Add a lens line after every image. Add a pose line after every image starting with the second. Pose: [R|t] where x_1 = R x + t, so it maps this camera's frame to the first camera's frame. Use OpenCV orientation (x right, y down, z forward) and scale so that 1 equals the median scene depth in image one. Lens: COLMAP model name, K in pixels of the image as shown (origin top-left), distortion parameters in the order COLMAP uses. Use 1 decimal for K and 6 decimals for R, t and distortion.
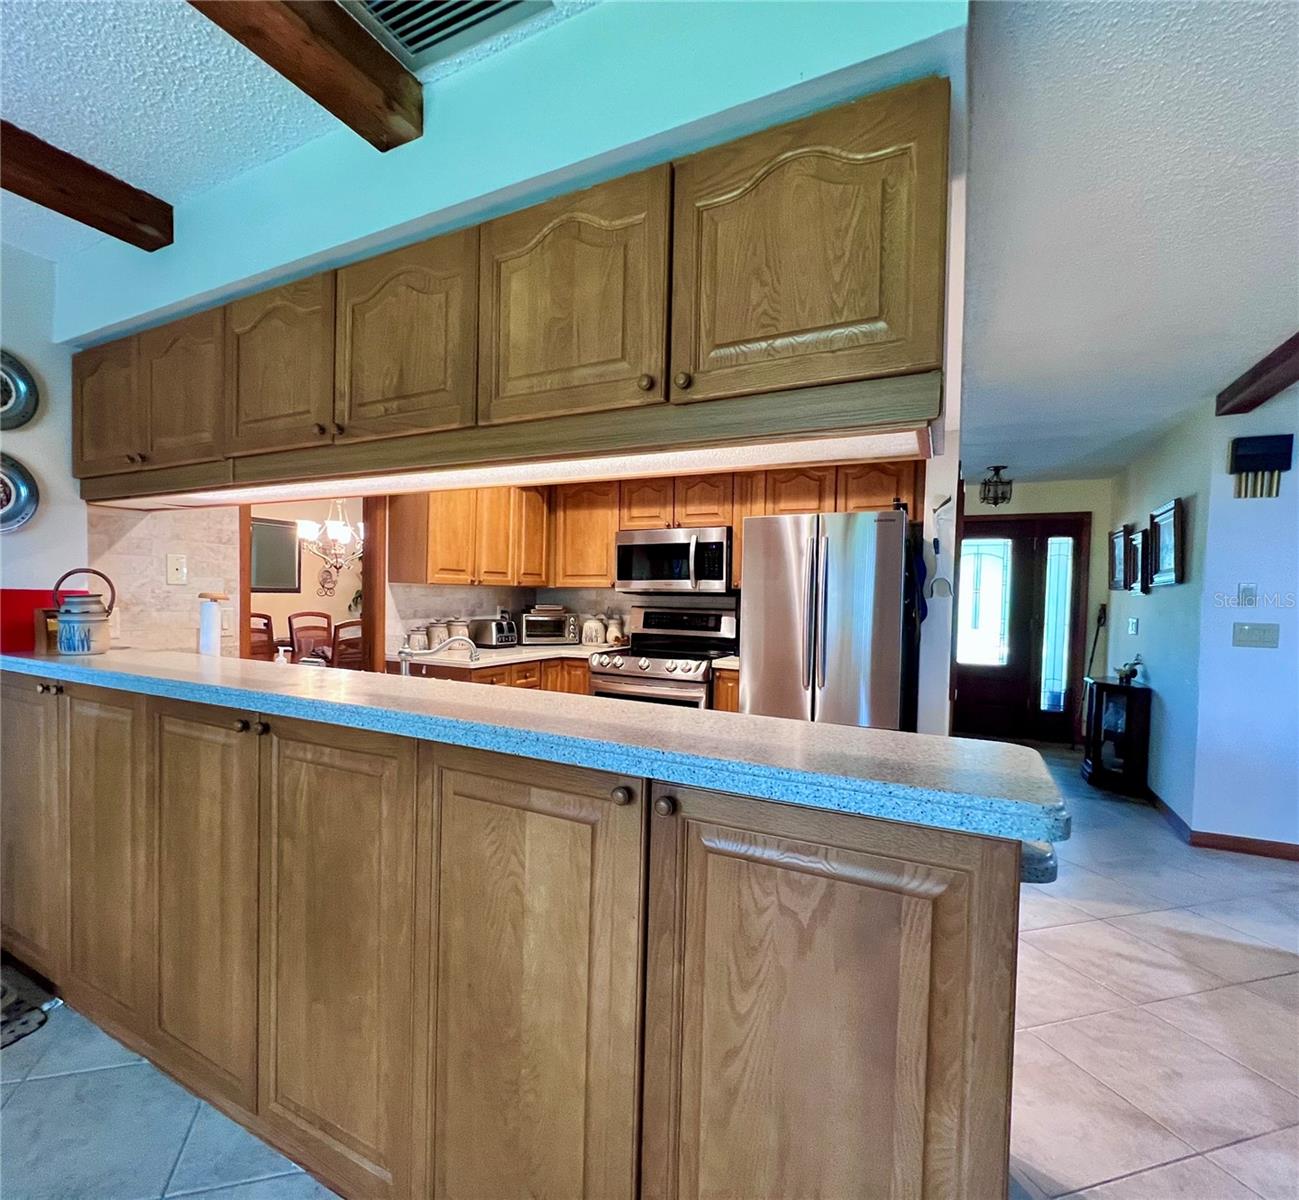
lens RADIAL K [[658.5, 0, 589.9], [0, 658.5, 618.8], [0, 0, 1]] dist [-0.000522, -0.001087]
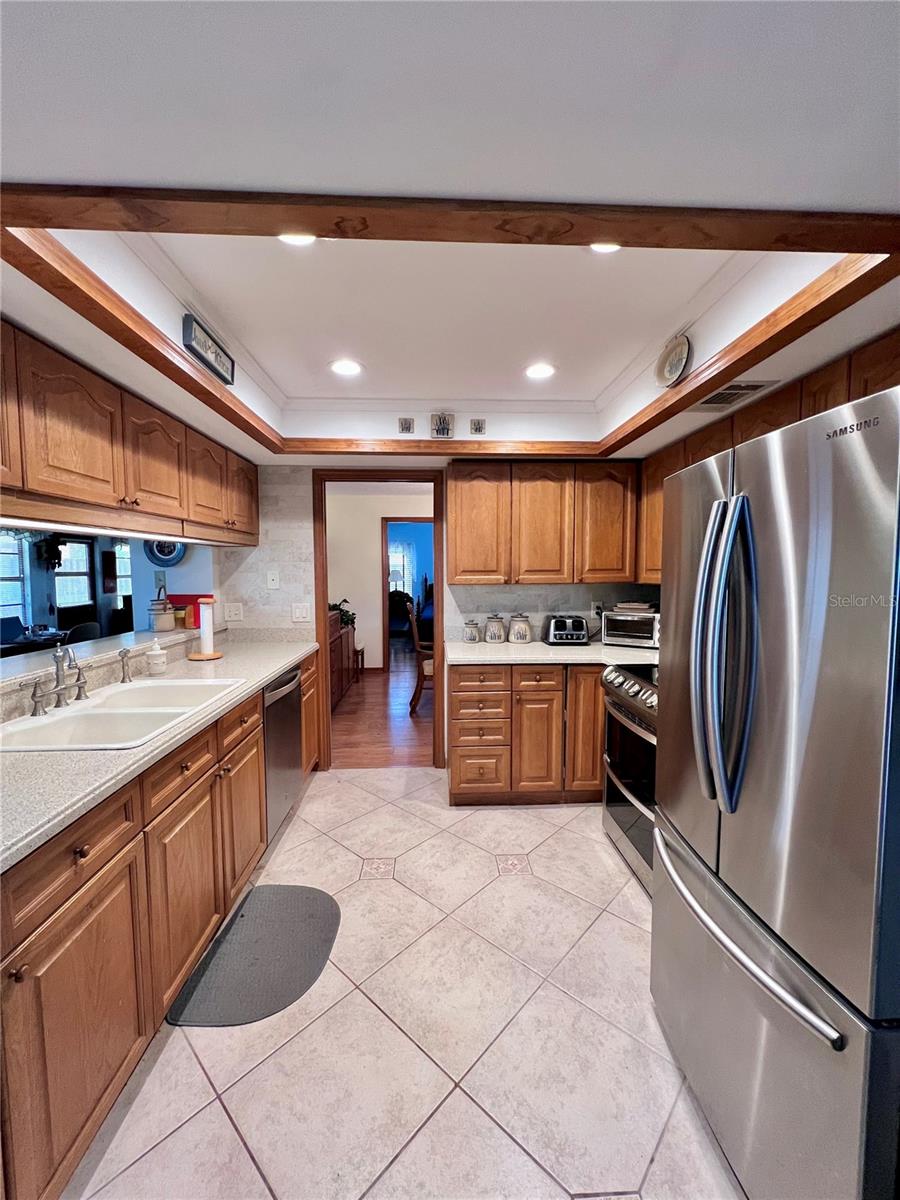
lens RADIAL K [[479.6, 0, 451.0], [0, 479.6, 602.9], [0, 0, 1]] dist [-0.001351, 0.000077]
pose [[0.527266, 0.037391, -0.848877, 0.396647], [-0.017816, 0.999298, 0.032950, -0.041573], [0.849514, -0.002250, 0.527562, 0.479130]]
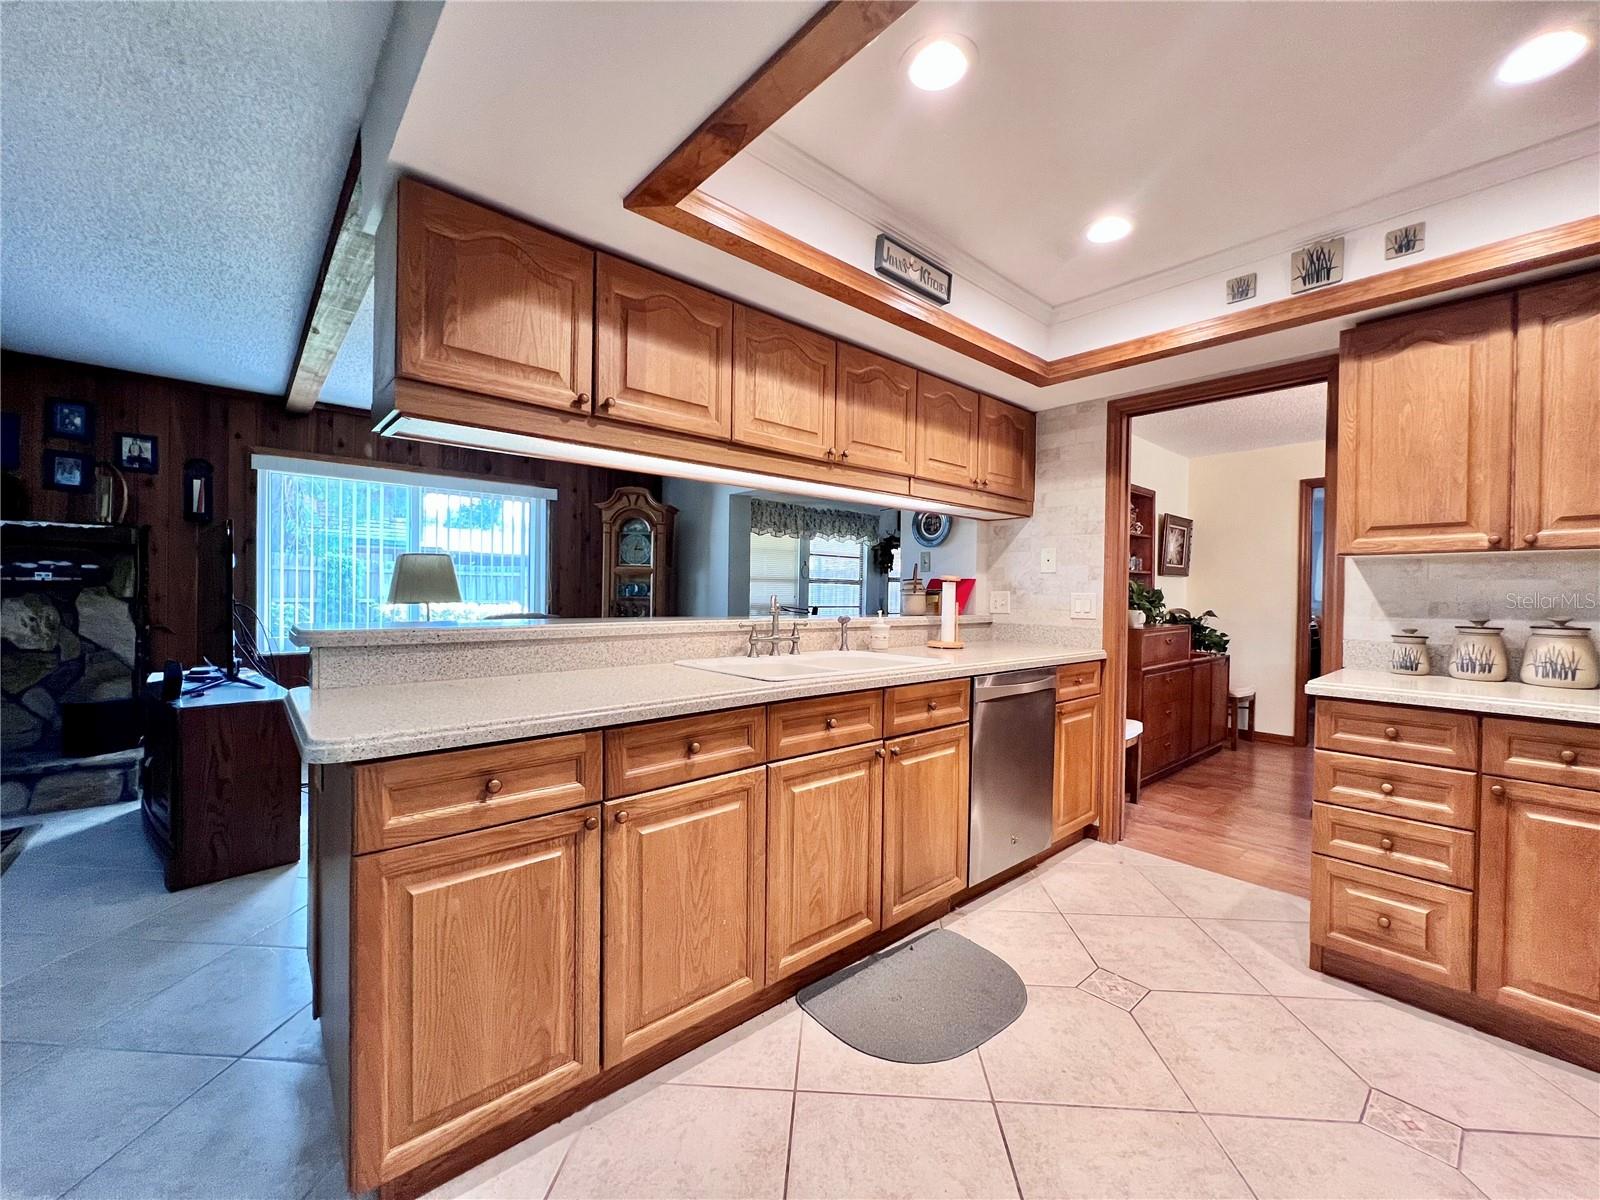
lens RADIAL K [[639.5, 0, 805.5], [0, 639.5, 599.1], [0, 0, 1]] dist [-0.001351, 0.000077]
pose [[-0.323390, -0.016429, -0.946123, 0.407575], [-0.055582, 0.998453, 0.001661, 0.012537], [0.944632, 0.053125, -0.323803, 0.617346]]
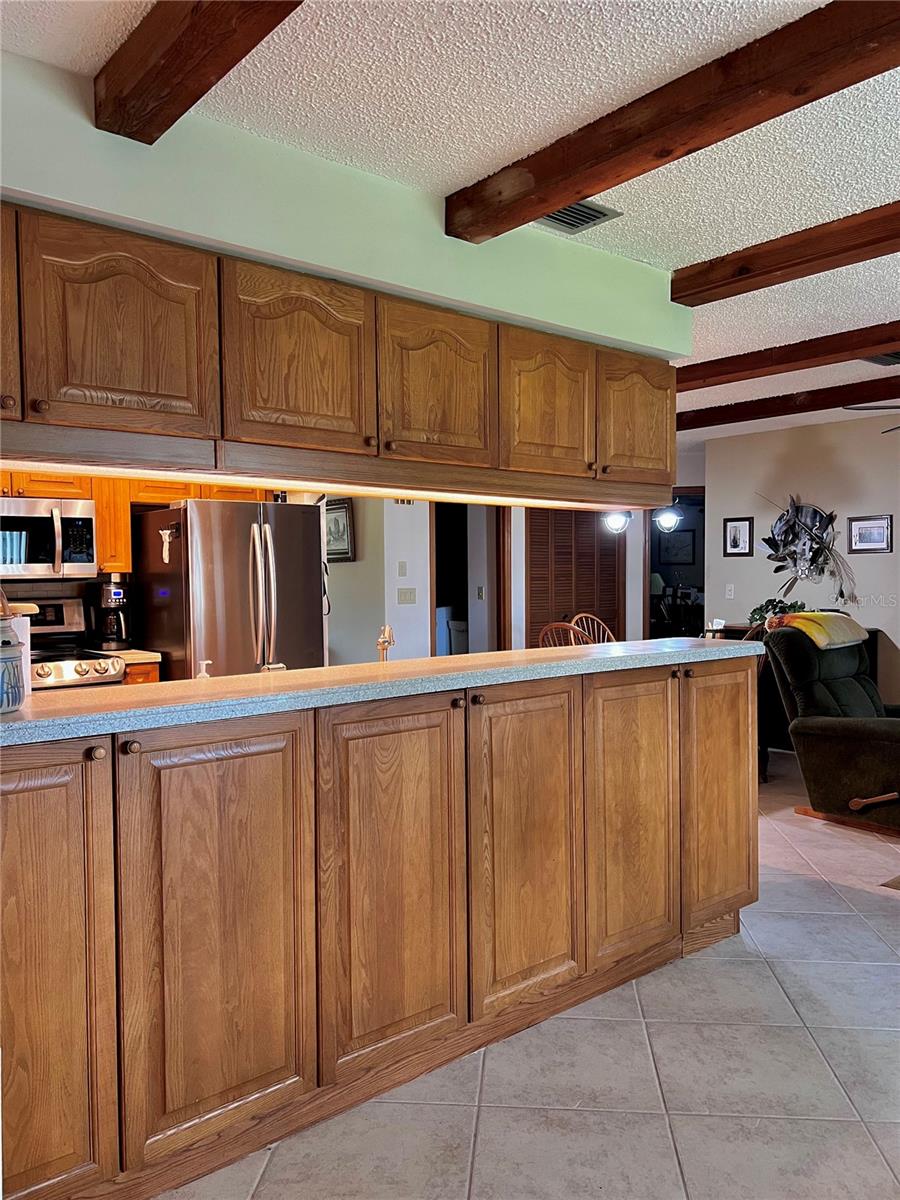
lens RADIAL K [[912.6, 0, 448.3], [0, 912.6, 597.3], [0, 0, 1]] dist [0.005482, -0.003685]
pose [[0.366545, -0.050490, 0.929029, -0.681367], [0.051372, 0.998102, 0.033975, -0.028917], [-0.928981, 0.035272, 0.368443, 0.128514]]
